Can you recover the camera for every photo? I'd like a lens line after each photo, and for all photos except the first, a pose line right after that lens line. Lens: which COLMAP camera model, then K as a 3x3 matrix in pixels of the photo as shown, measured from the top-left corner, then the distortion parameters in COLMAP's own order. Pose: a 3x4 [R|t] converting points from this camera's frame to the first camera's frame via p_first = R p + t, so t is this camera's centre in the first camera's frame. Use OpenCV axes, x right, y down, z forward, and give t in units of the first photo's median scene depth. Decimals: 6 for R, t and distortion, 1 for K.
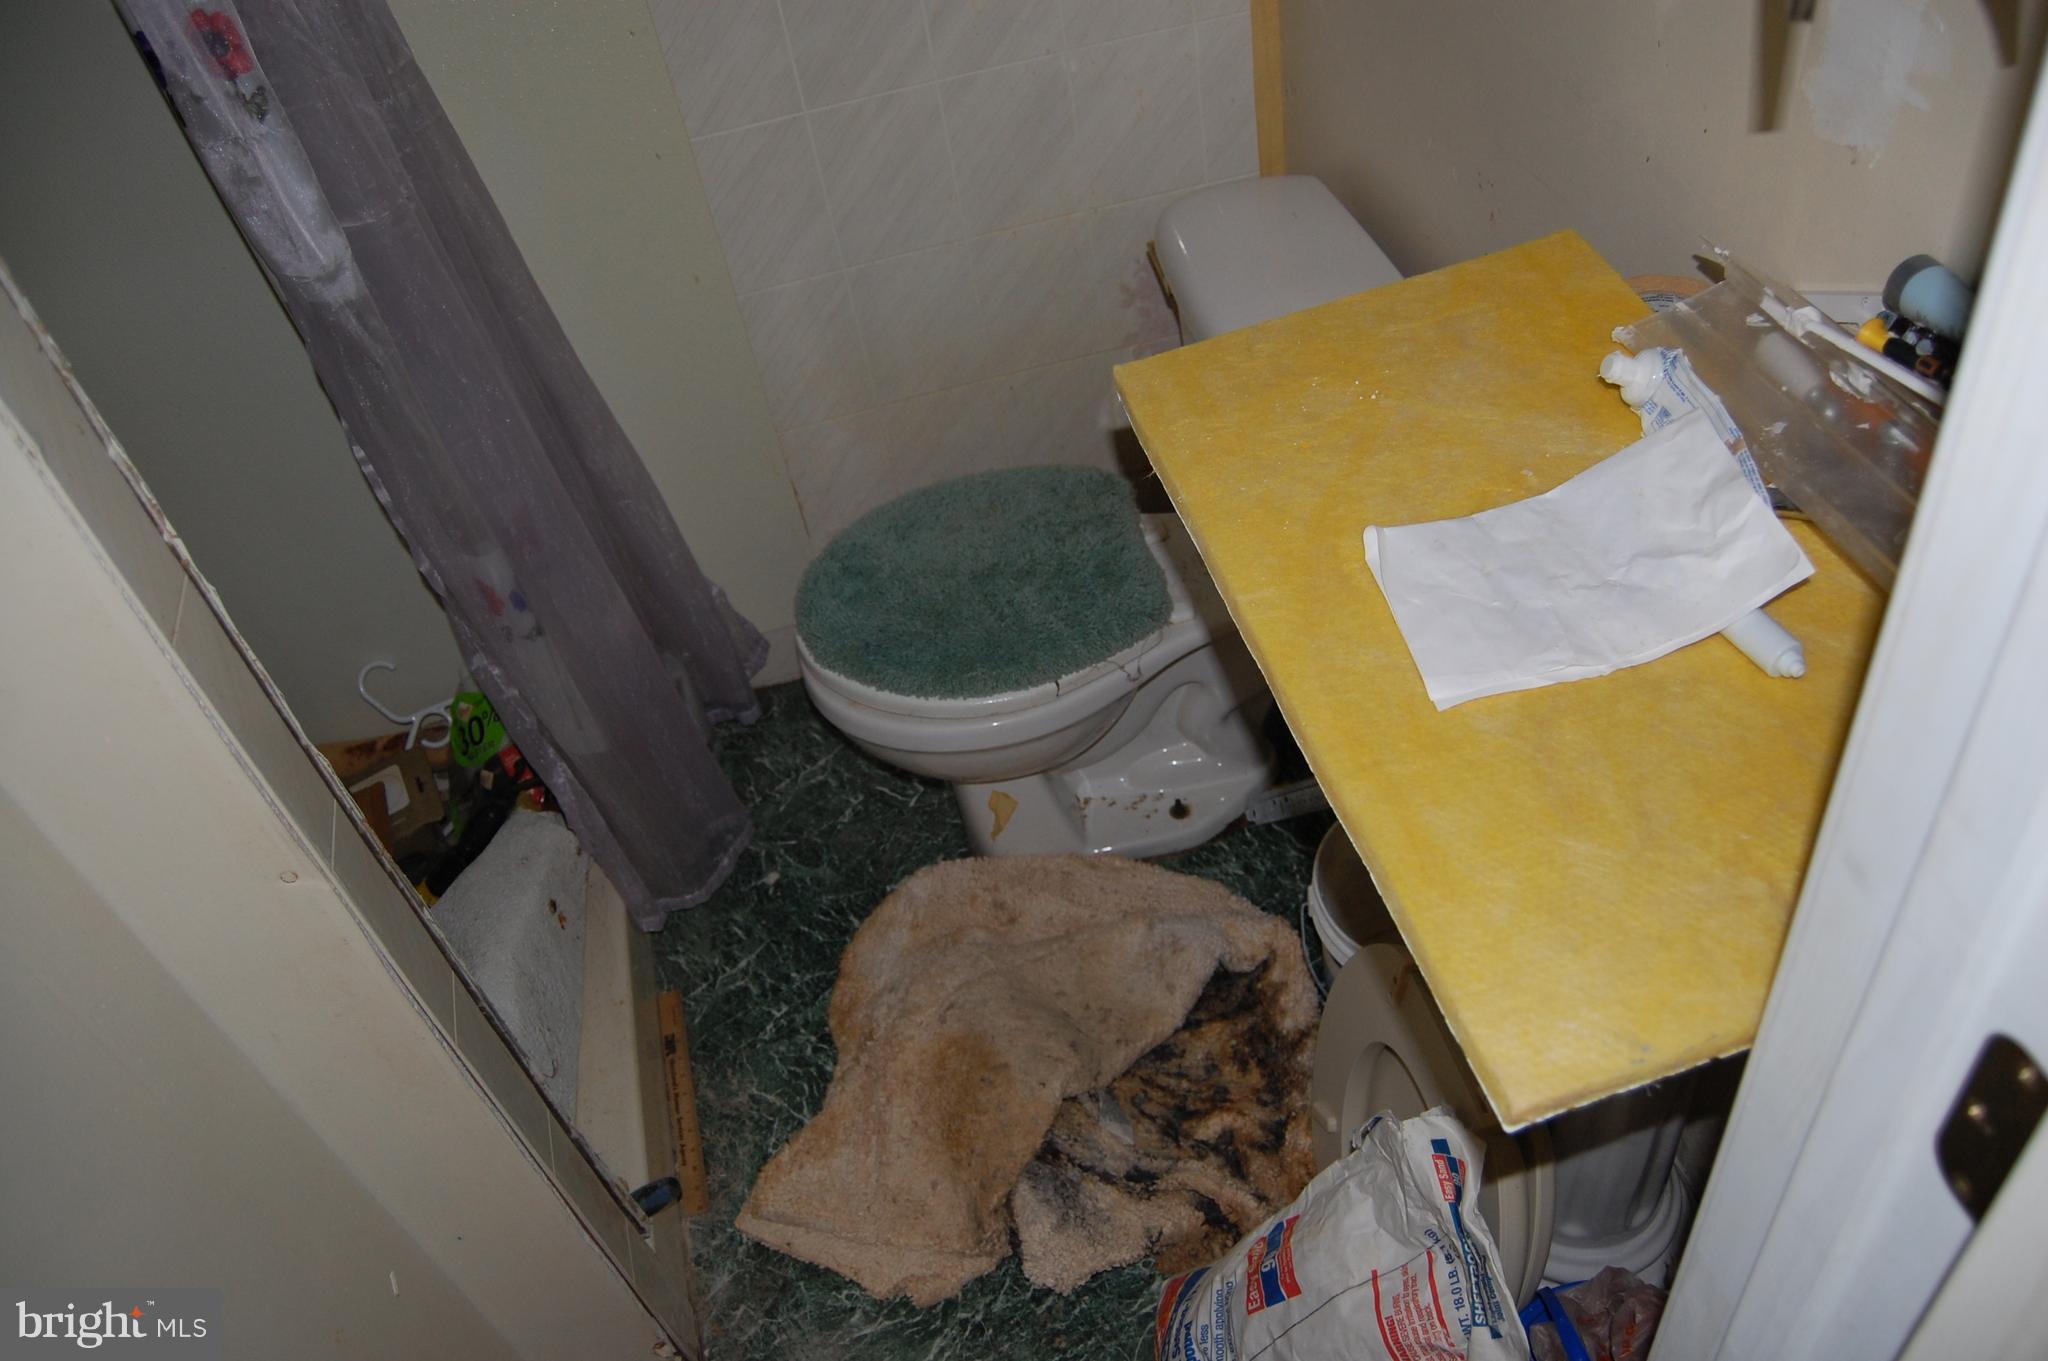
lens RADIAL K [[1601.3, 0, 1033.8], [0, 1601.3, 669.1], [0, 0, 1]] dist [-0.094456, 0.037179]
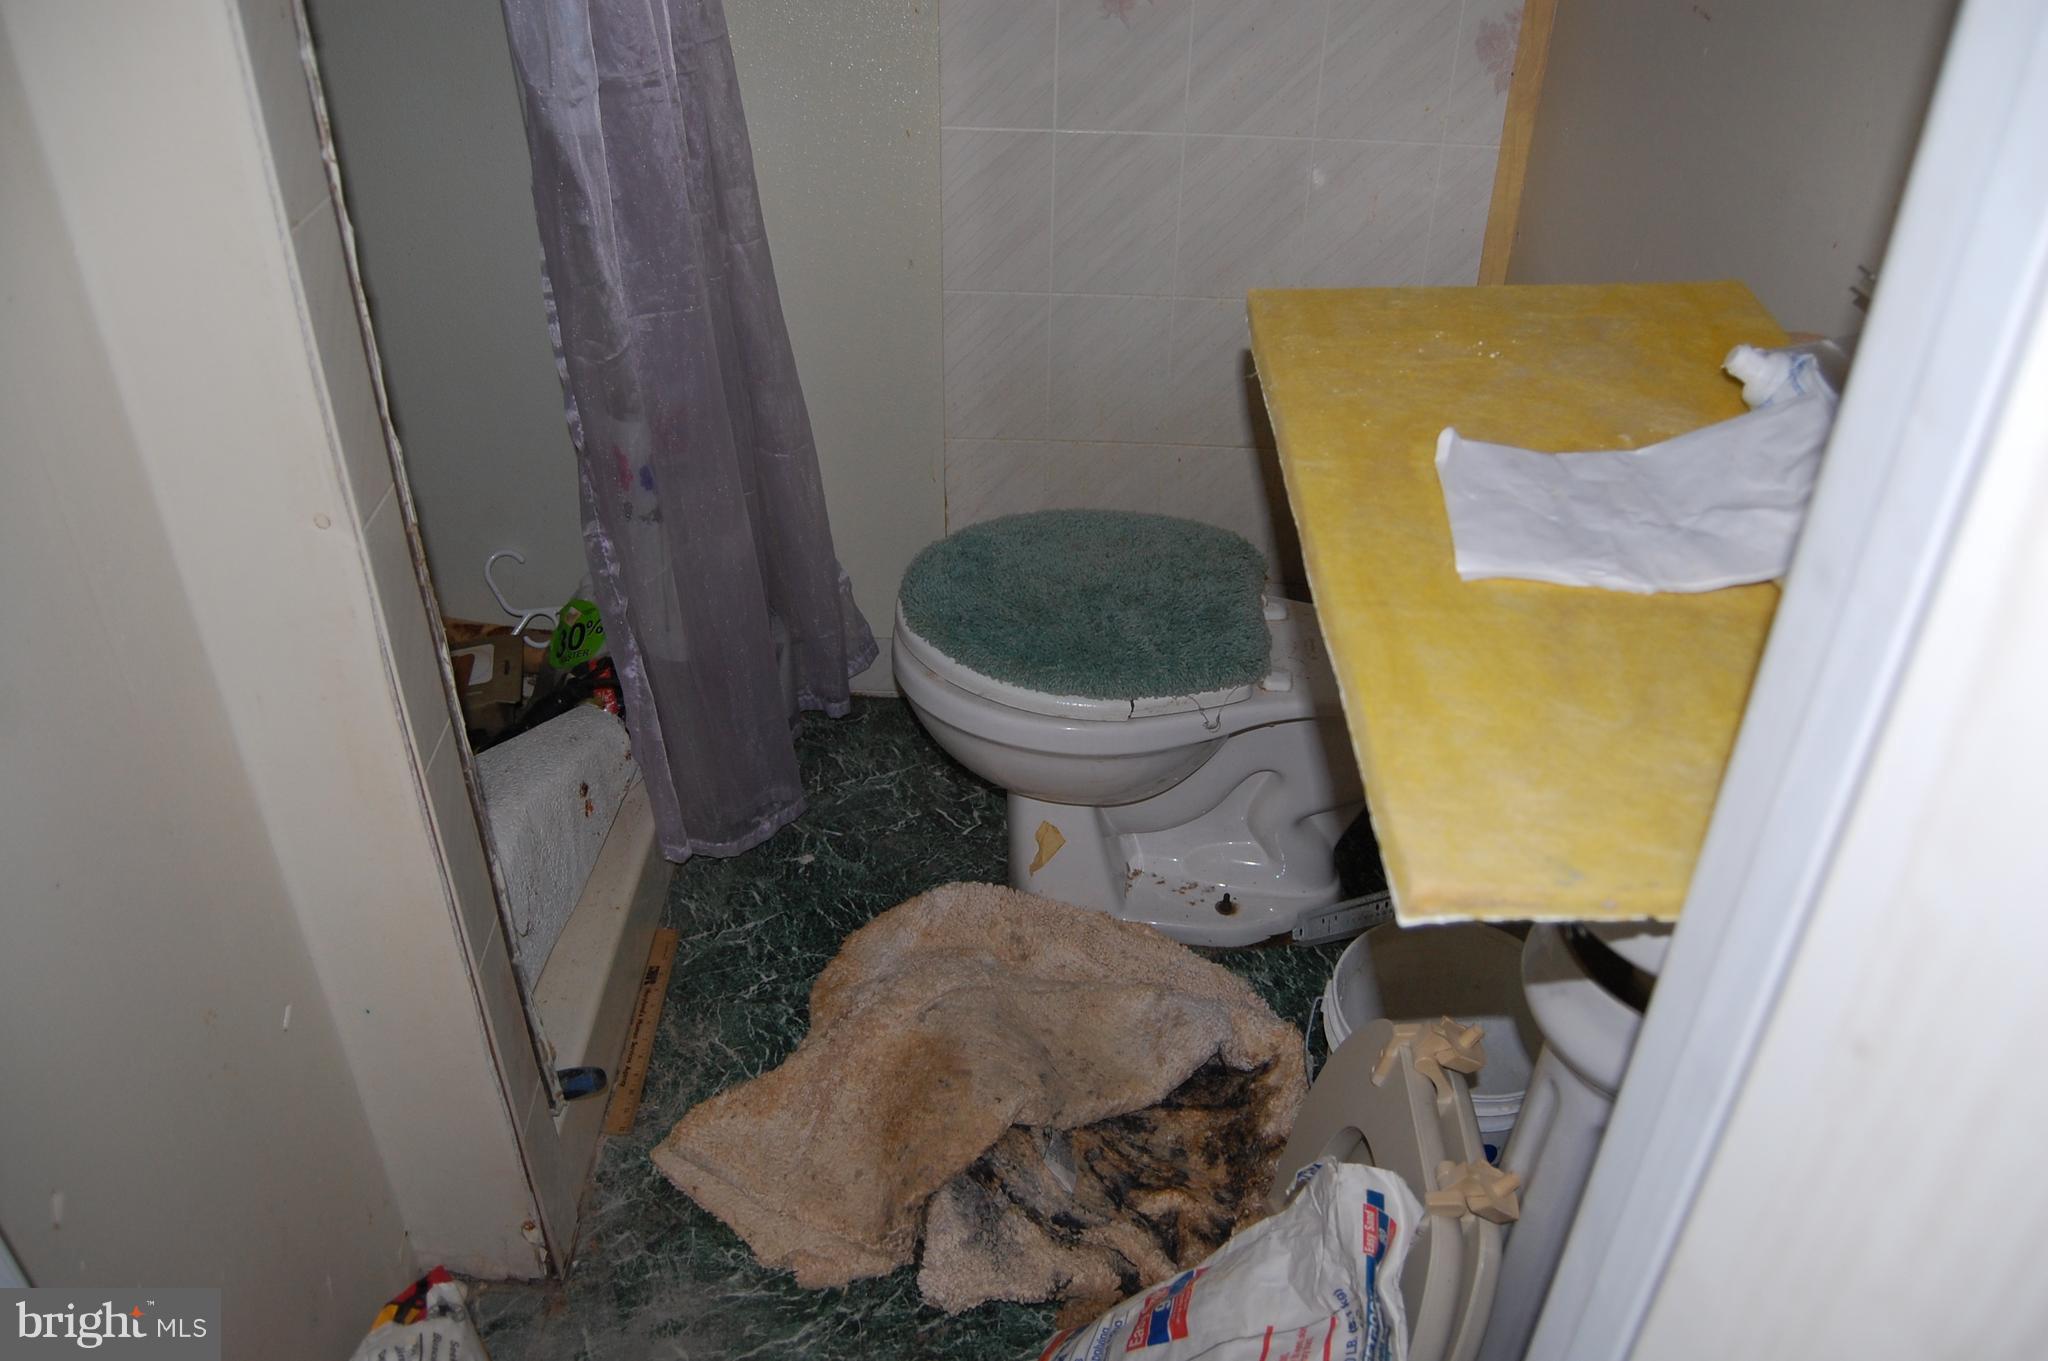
lens RADIAL K [[1601.3, 0, 1033.8], [0, 1601.3, 669.1], [0, 0, 1]] dist [-0.094456, 0.037179]
pose [[0.954647, 0.270994, -0.123332, 0.070720], [-0.287017, 0.947765, -0.139149, 0.139686], [0.079181, 0.168237, 0.982561, 0.029976]]
